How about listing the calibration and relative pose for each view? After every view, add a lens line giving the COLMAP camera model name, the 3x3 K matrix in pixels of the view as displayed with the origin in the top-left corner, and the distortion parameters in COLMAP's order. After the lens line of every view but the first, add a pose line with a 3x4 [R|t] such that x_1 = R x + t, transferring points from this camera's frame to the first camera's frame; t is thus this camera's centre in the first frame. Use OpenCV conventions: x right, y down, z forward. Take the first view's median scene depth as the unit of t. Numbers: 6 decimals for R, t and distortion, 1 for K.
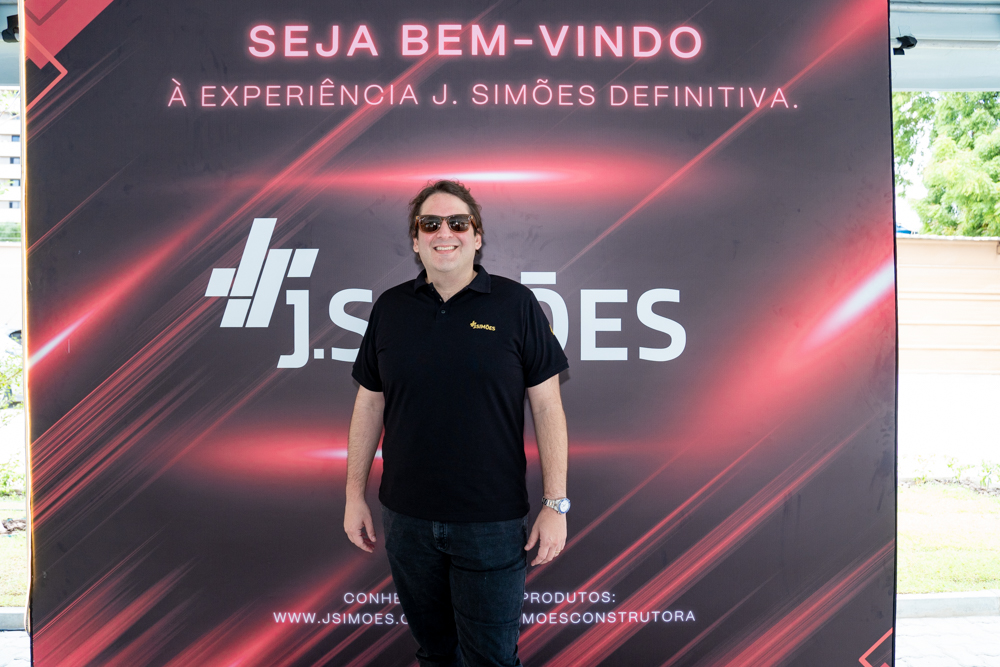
lens RADIAL K [[718.7, 0, 525.3], [0, 718.7, 324.0], [0, 0, 1]] dist [-0.083244, 0.045969]
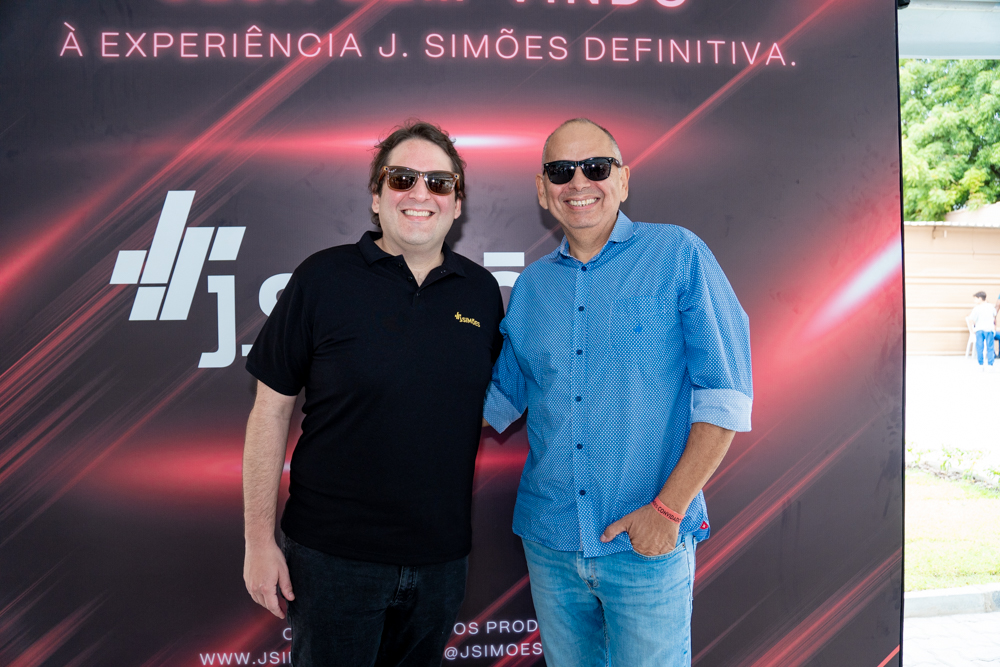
lens RADIAL K [[718.7, 0, 510.6], [0, 718.7, 323.7], [0, 0, 1]] dist [-0.083244, 0.045969]
pose [[0.998504, -0.010496, 0.053655, -0.021885], [0.009513, 0.999783, 0.018550, -0.002771], [-0.053838, -0.018011, 0.998387, 0.138050]]
